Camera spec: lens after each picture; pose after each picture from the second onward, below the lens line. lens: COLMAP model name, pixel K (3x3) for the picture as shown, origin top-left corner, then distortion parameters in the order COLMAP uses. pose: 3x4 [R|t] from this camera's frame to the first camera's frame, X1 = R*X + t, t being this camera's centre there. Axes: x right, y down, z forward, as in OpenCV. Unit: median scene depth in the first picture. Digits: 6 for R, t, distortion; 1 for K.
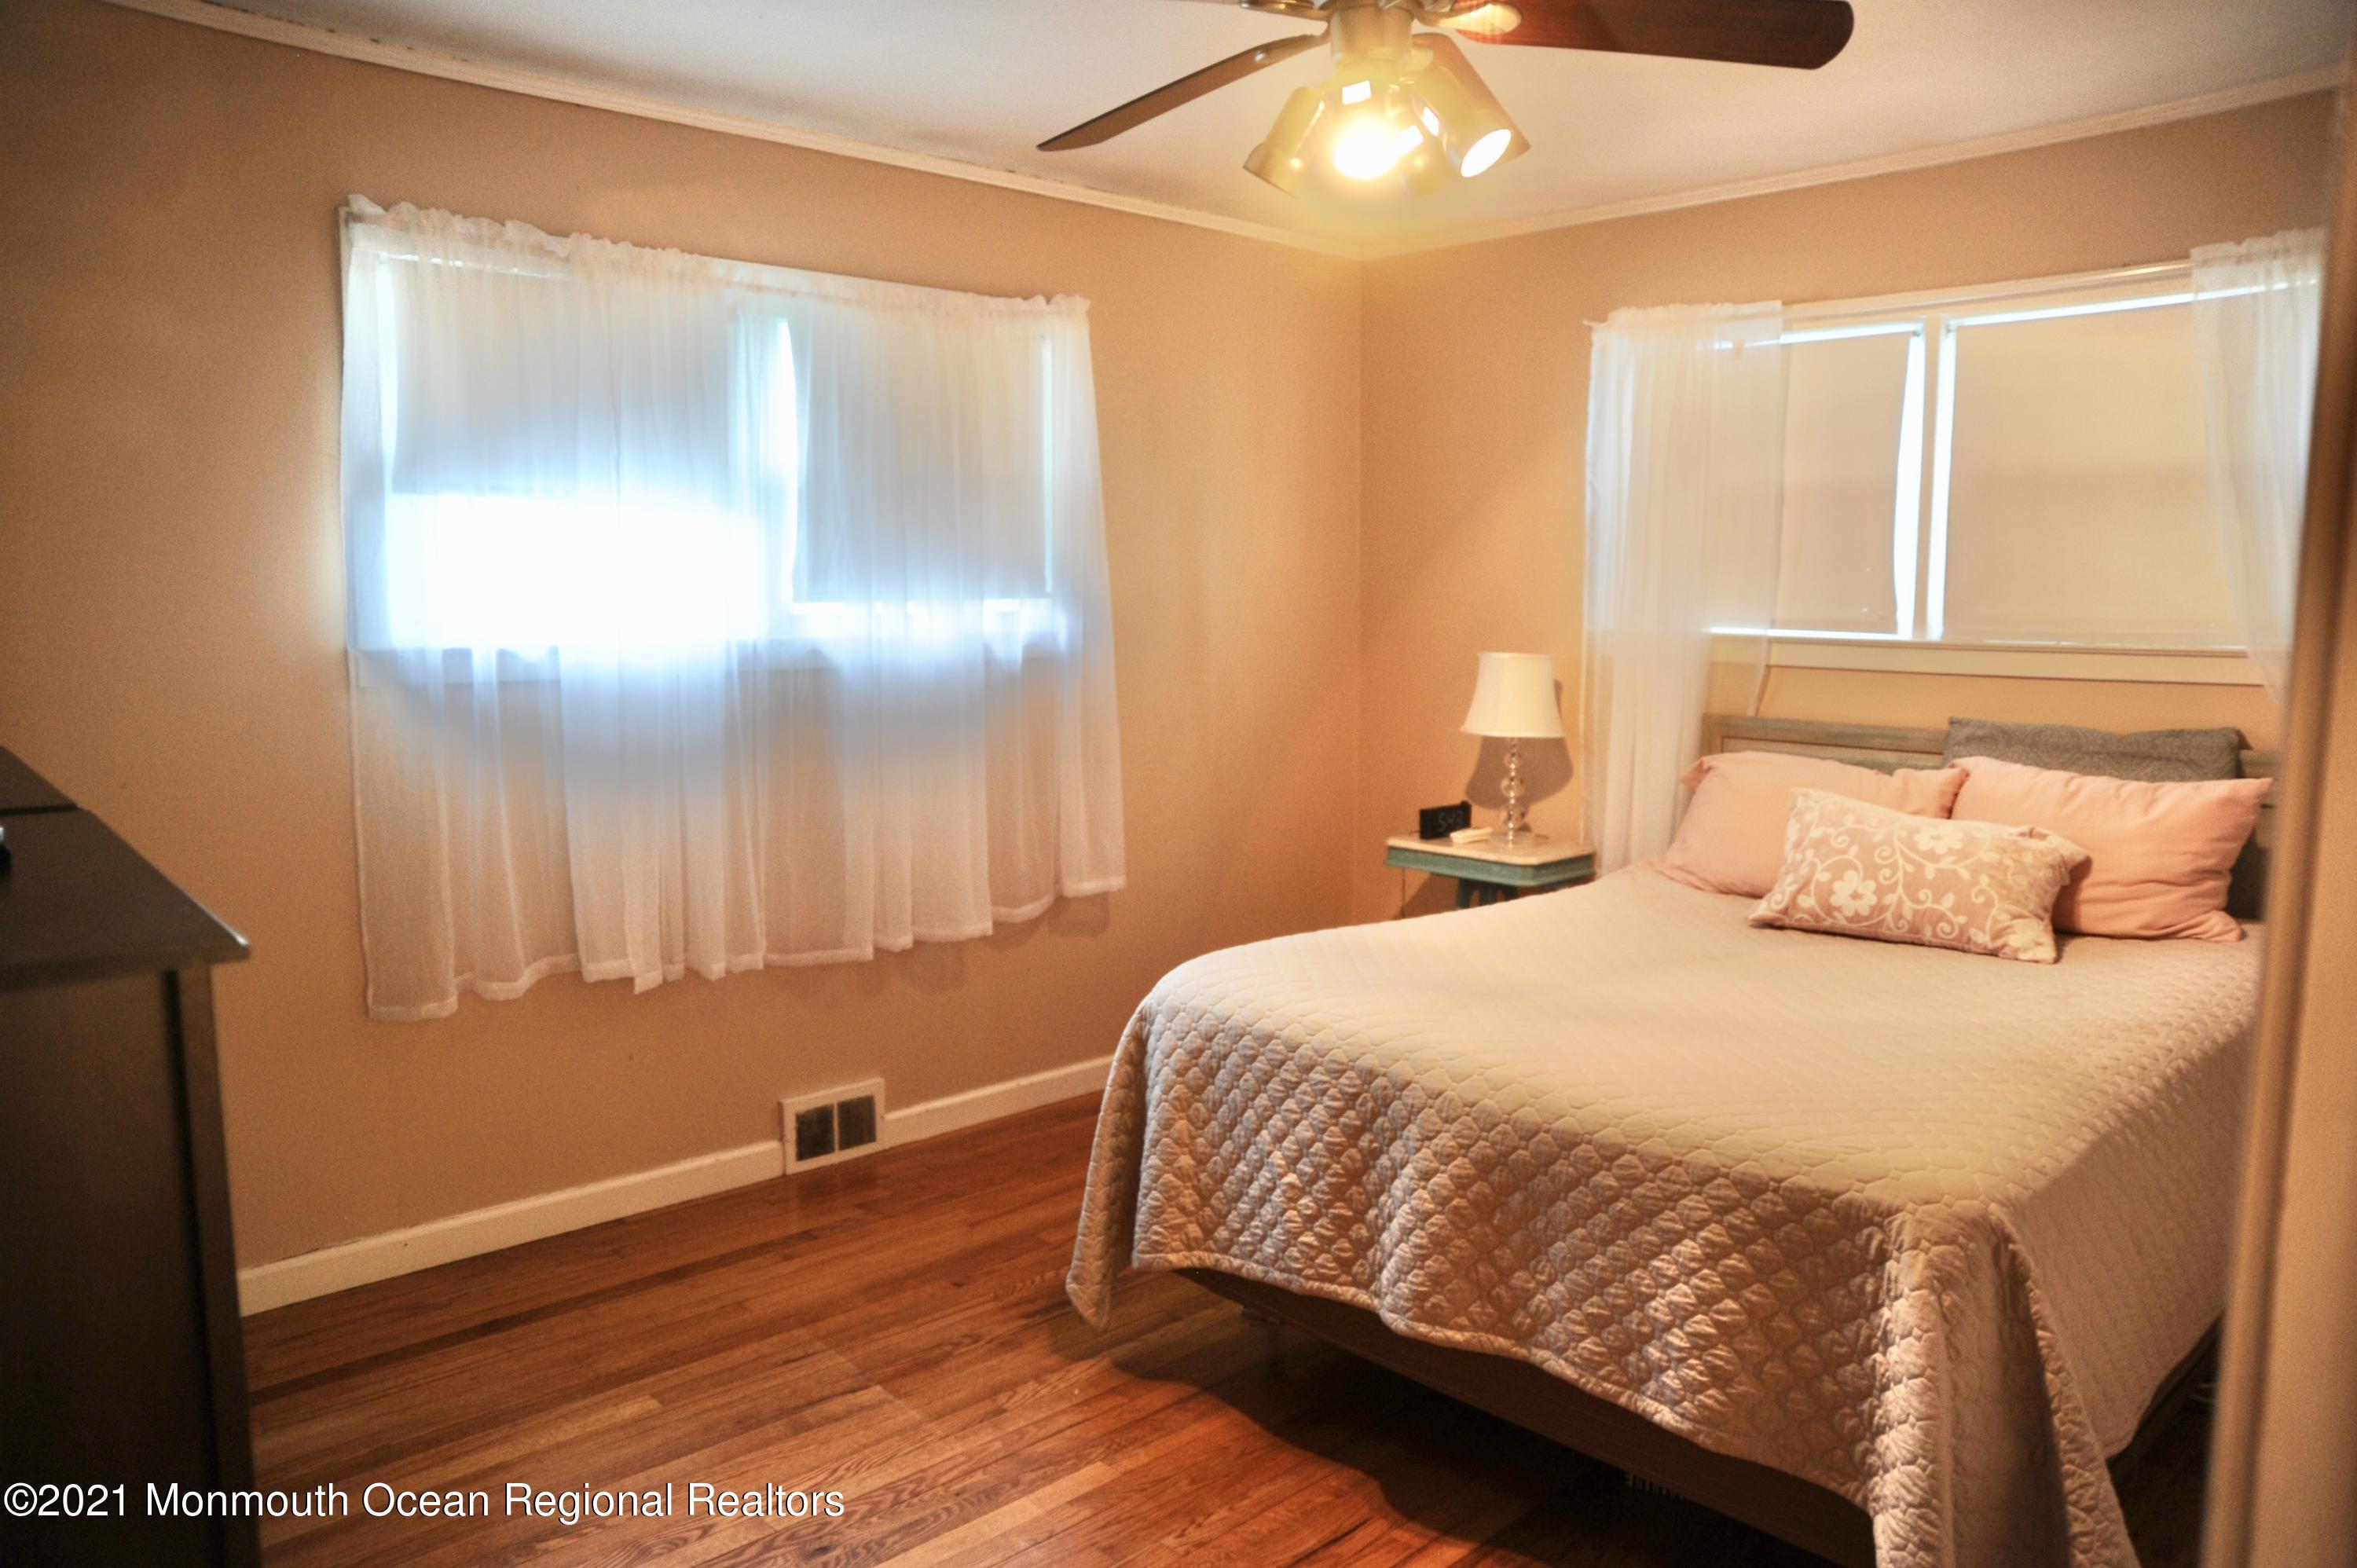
lens RADIAL K [[1622.7, 0, 1171.0], [0, 1622.7, 794.3], [0, 0, 1]] dist [-0.165196, 0.140049]
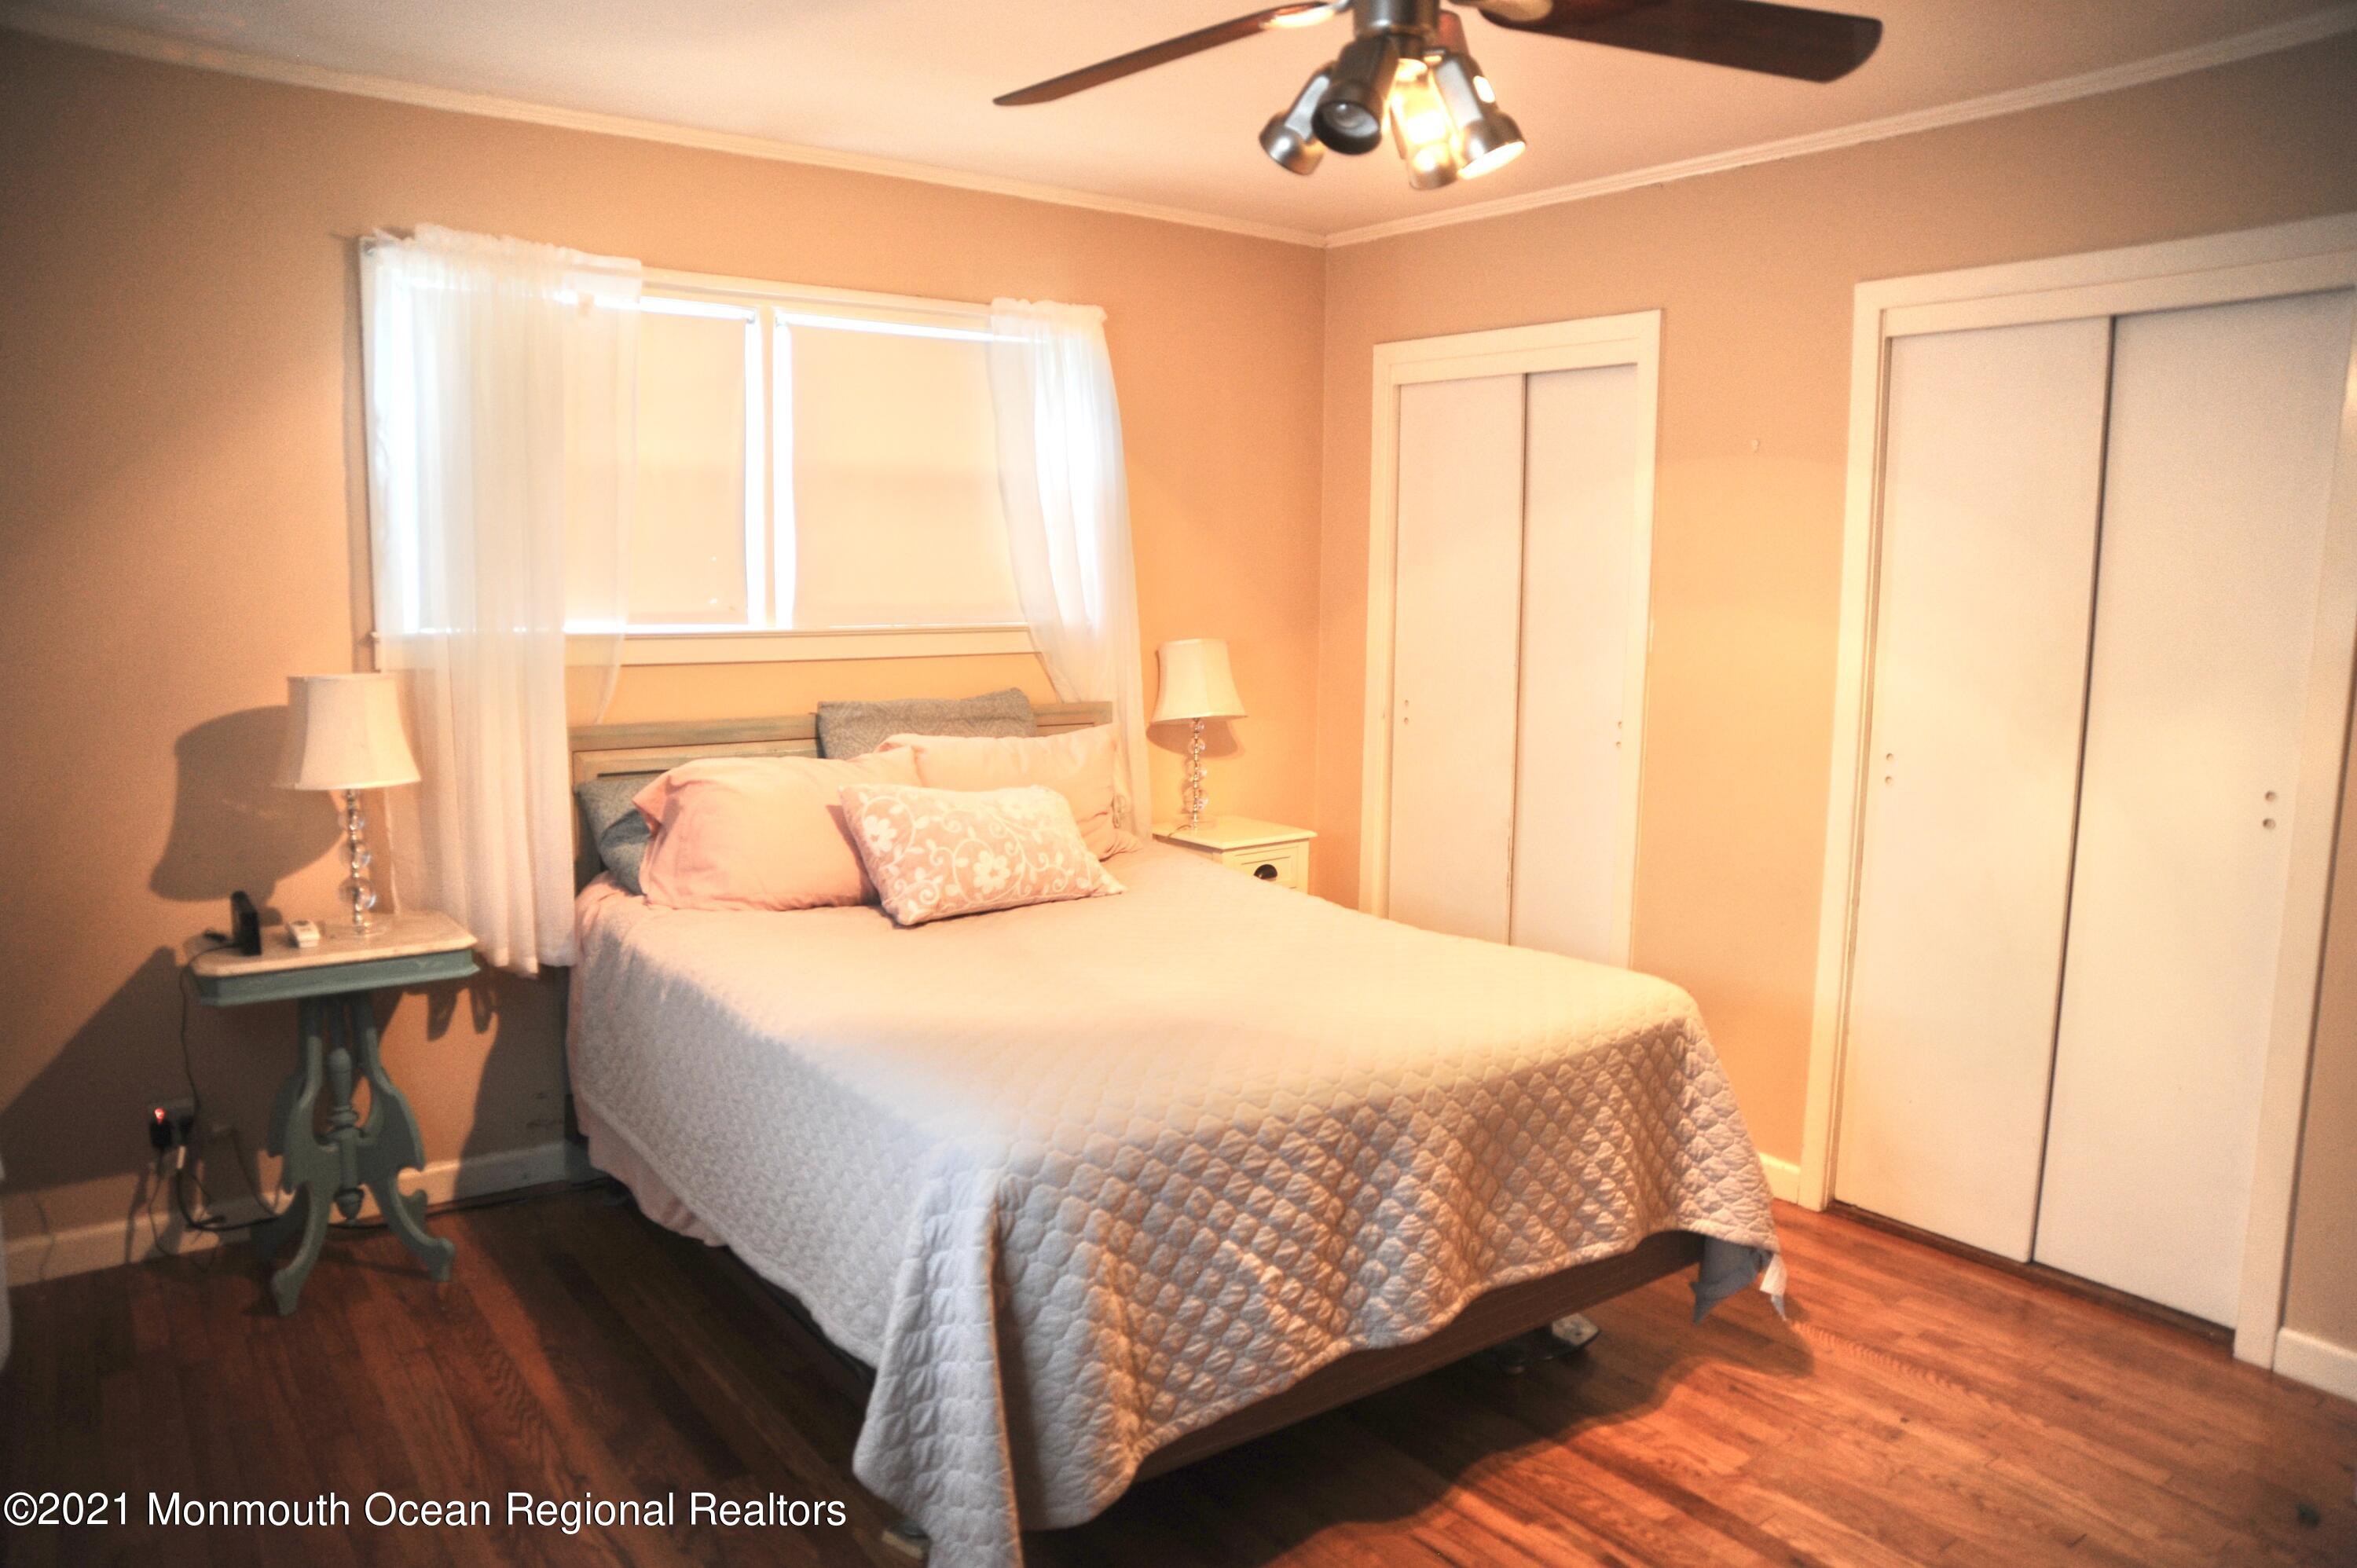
lens RADIAL K [[1622.7, 0, 1171.0], [0, 1622.7, 794.3], [0, 0, 1]] dist [-0.165196, 0.140049]
pose [[0.120779, -0.133158, 0.983708, -0.632597], [0.113757, 0.986291, 0.119540, -0.107485], [-0.986140, 0.097466, 0.134271, 0.763517]]
